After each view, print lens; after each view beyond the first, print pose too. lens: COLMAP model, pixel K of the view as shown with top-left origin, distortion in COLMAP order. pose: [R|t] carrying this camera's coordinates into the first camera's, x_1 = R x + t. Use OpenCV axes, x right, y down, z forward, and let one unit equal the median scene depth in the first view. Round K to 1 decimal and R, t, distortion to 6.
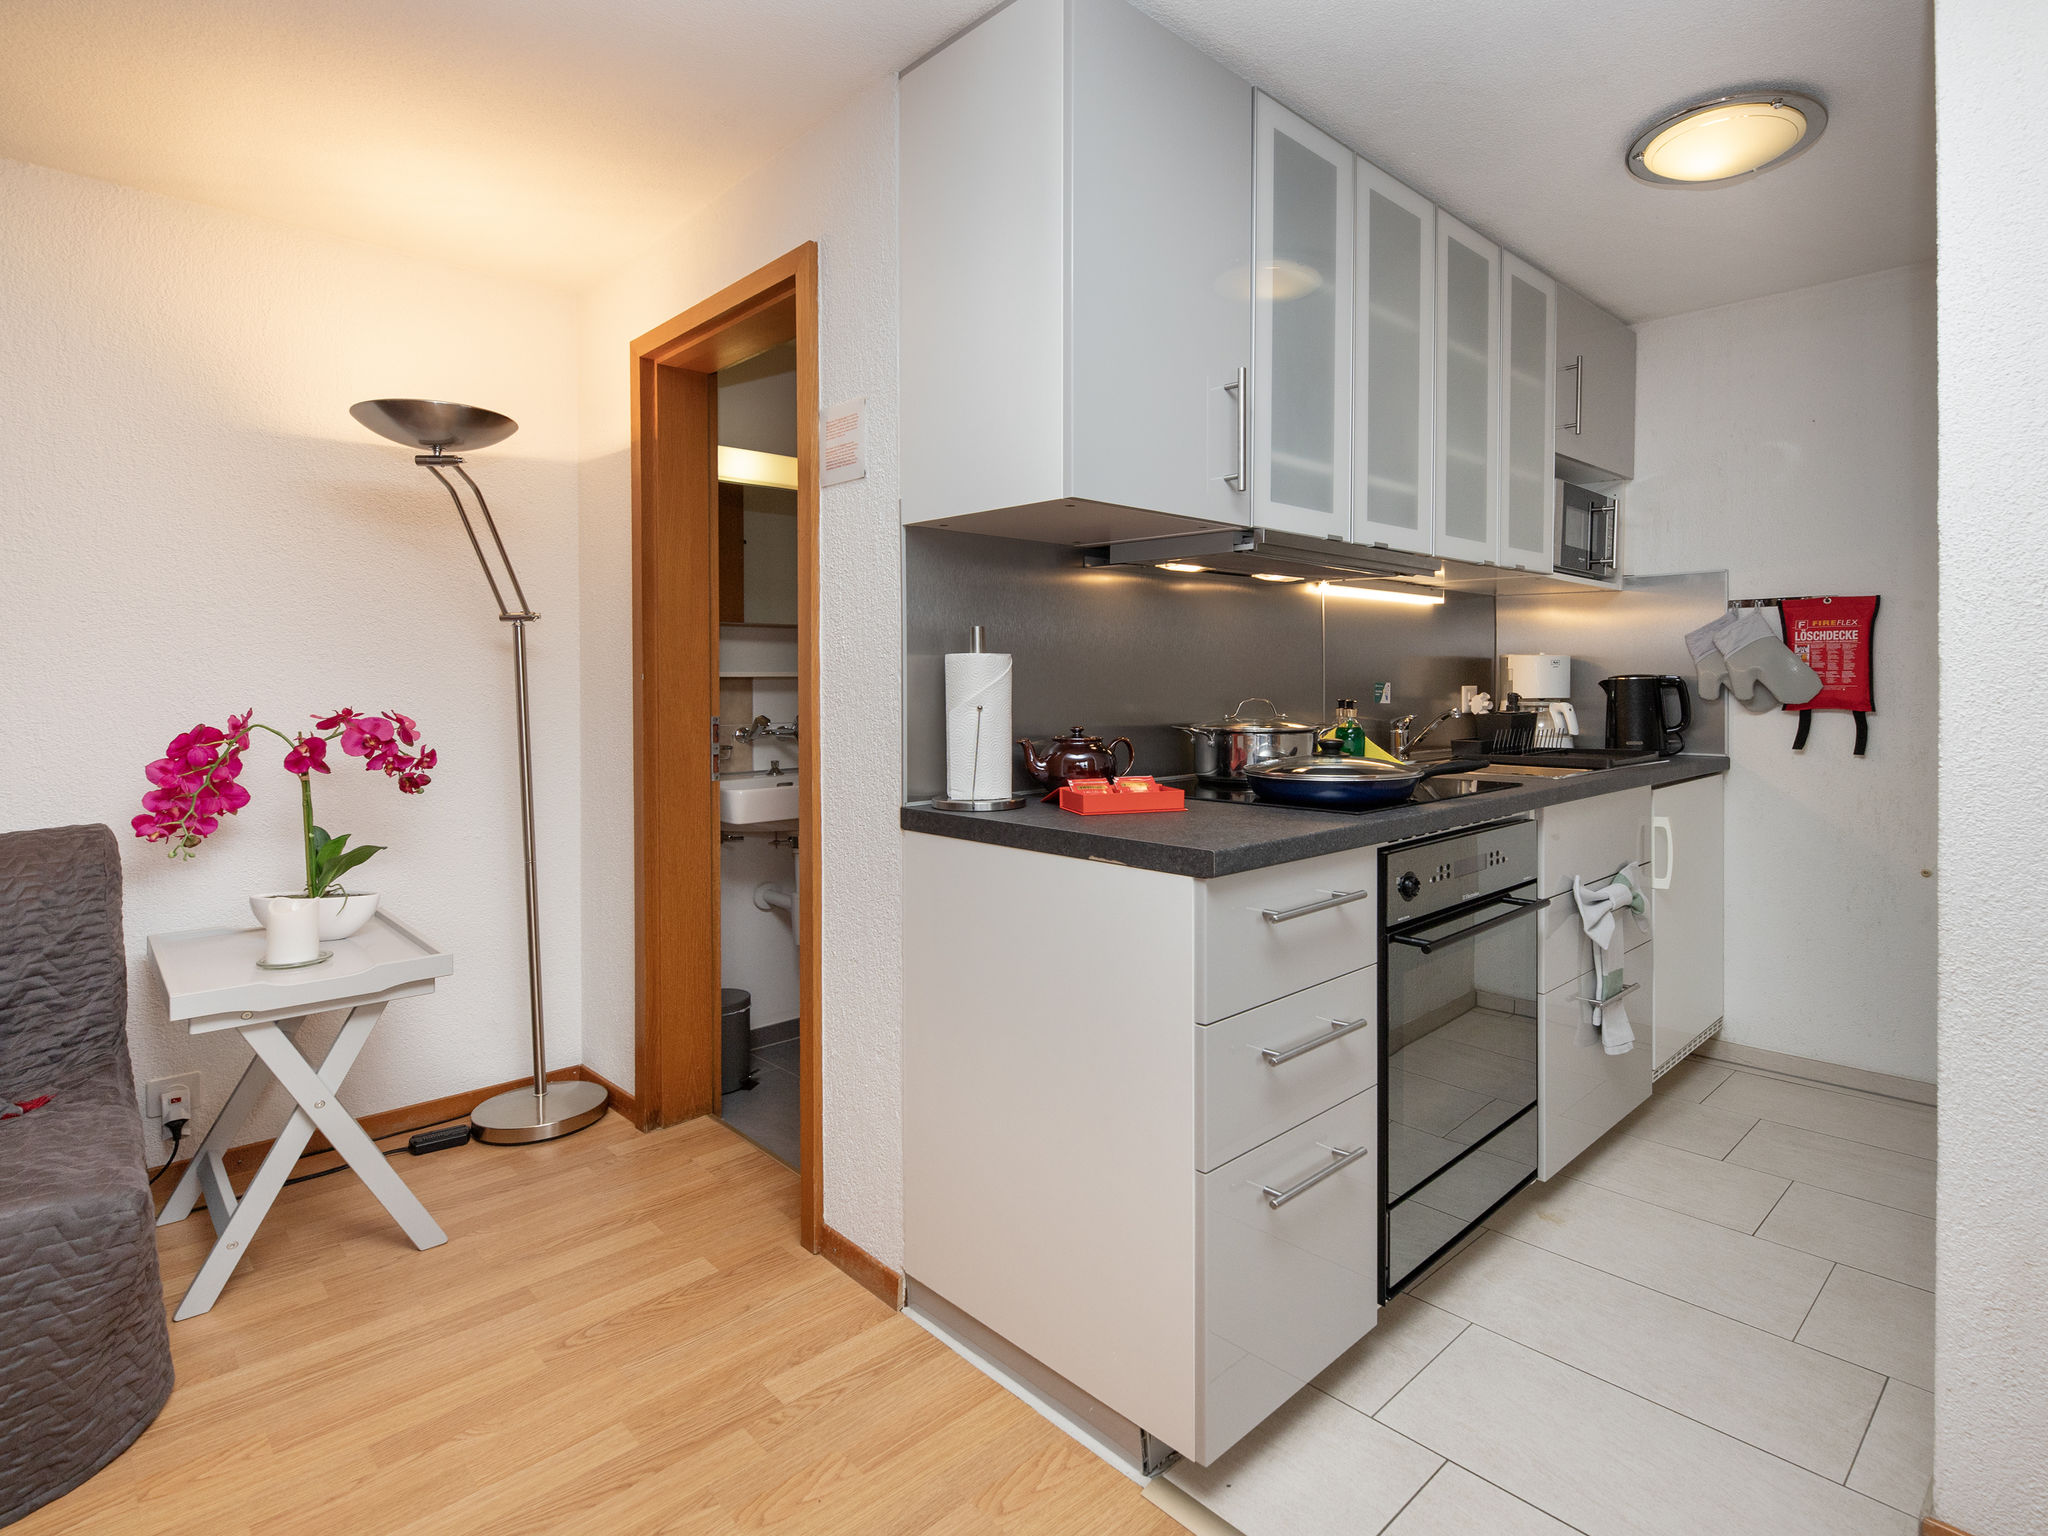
lens RADIAL K [[960.9, 0, 955.4], [0, 960.9, 764.3], [0, 0, 1]] dist [0.002037, -0.002478]
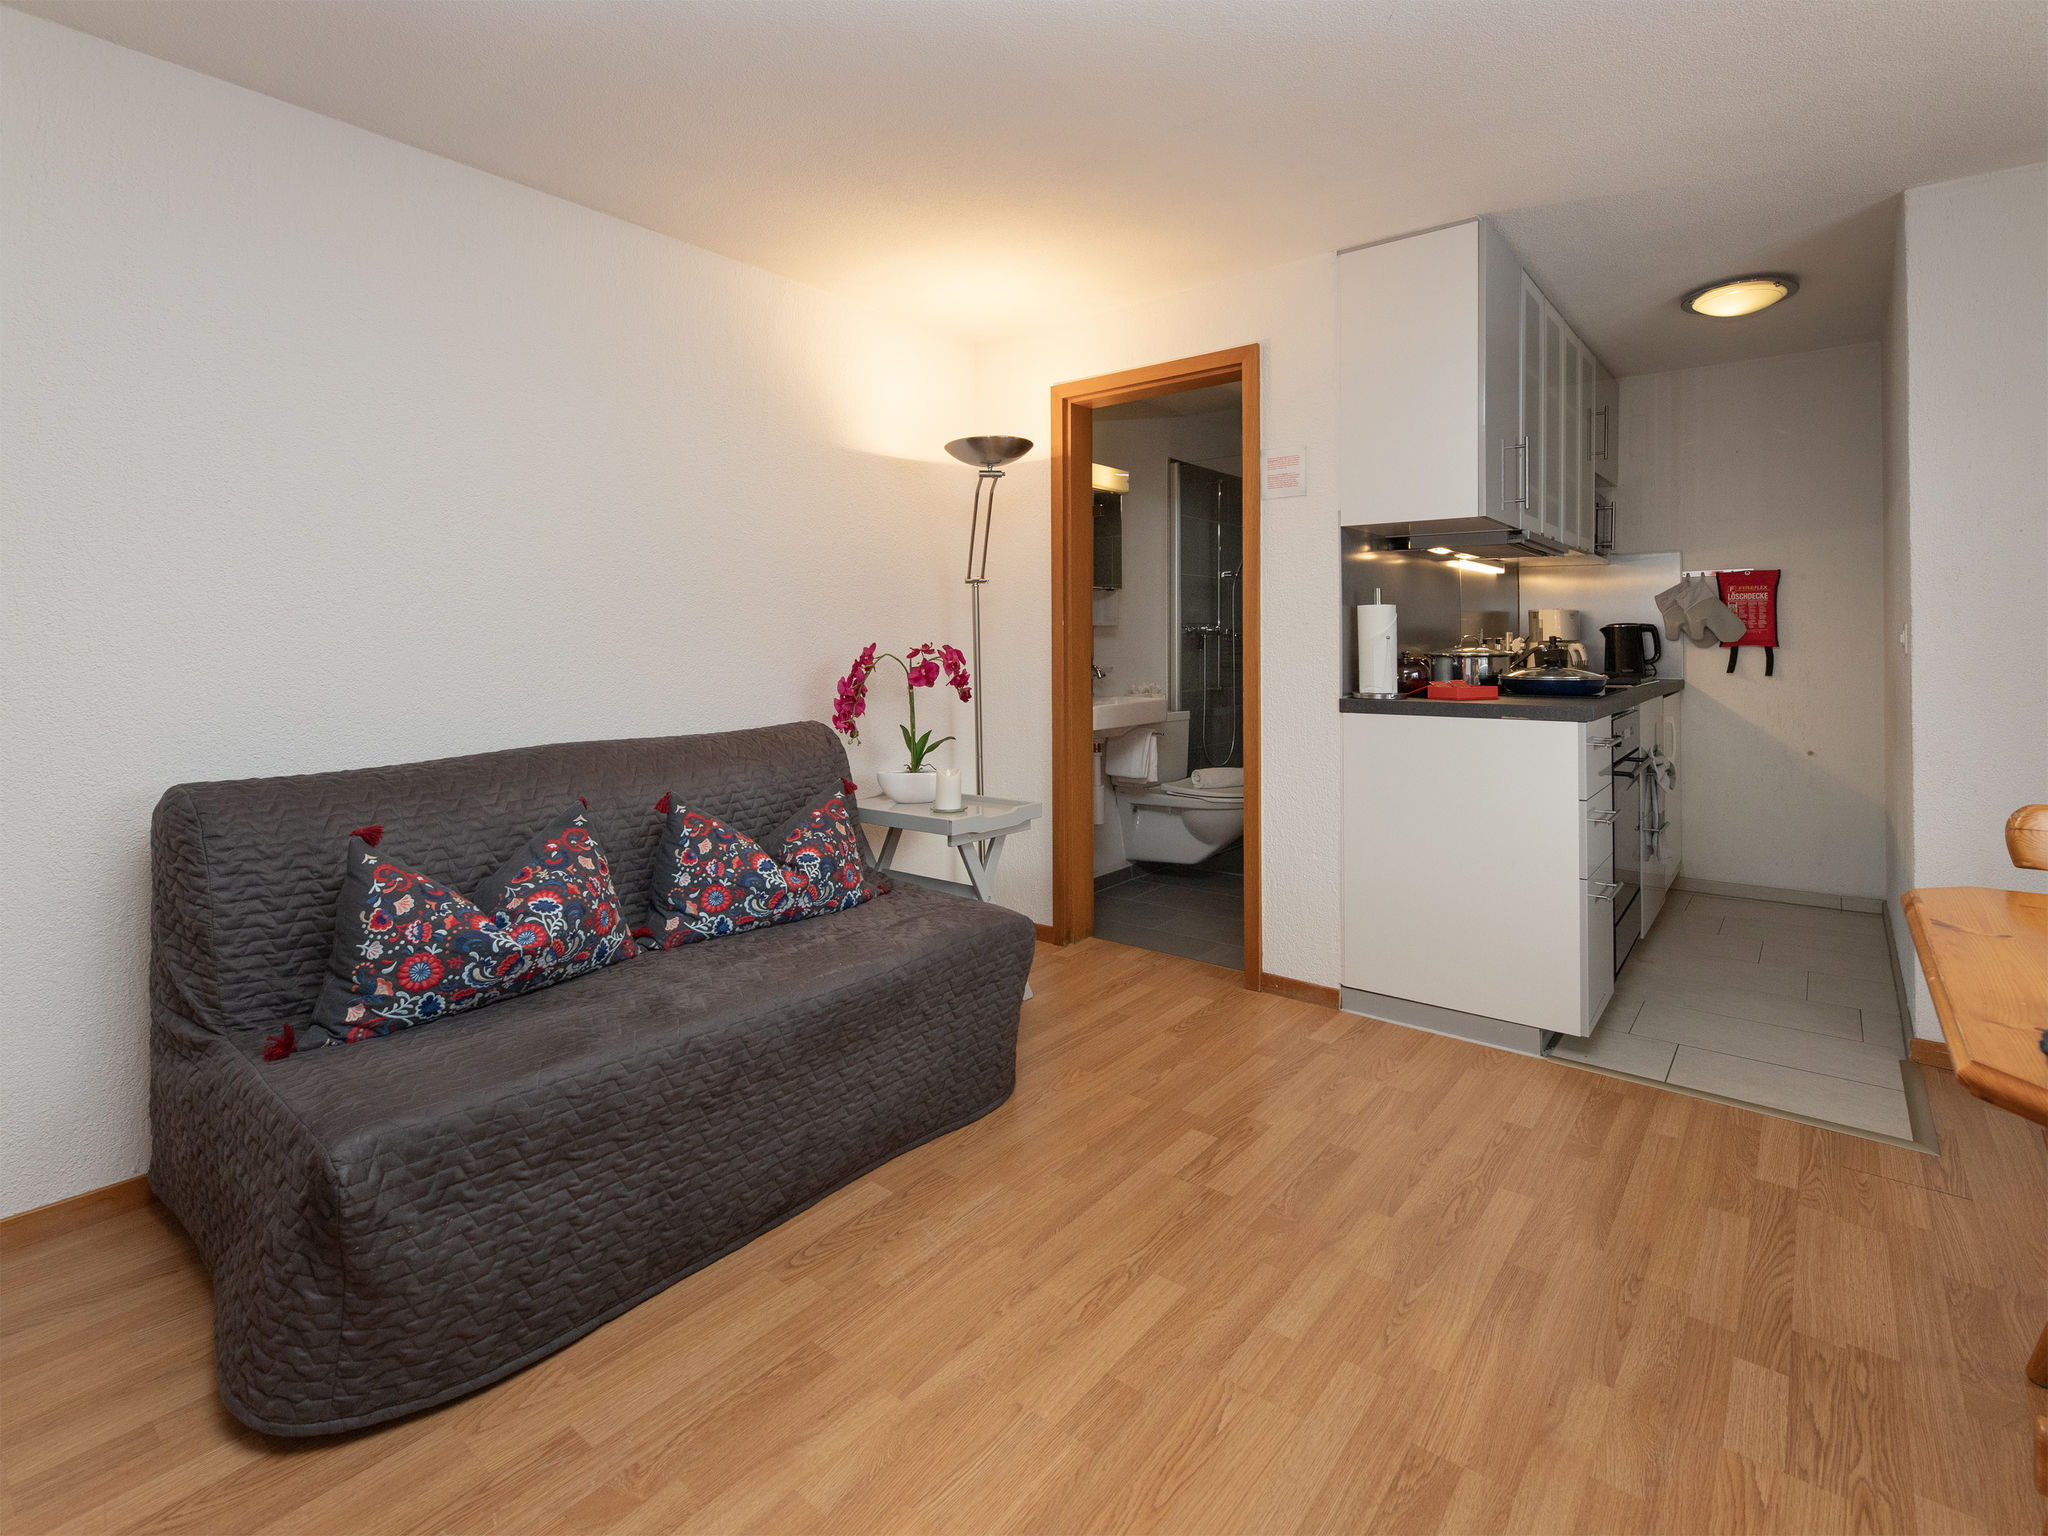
lens RADIAL K [[960.9, 0, 937.1], [0, 960.9, 718.3], [0, 0, 1]] dist [0.002037, -0.002478]
pose [[0.990118, -0.017148, 0.139184, -0.679655], [0.018529, 0.999791, -0.008632, 0.056171], [-0.139006, 0.011125, 0.990229, -0.372536]]
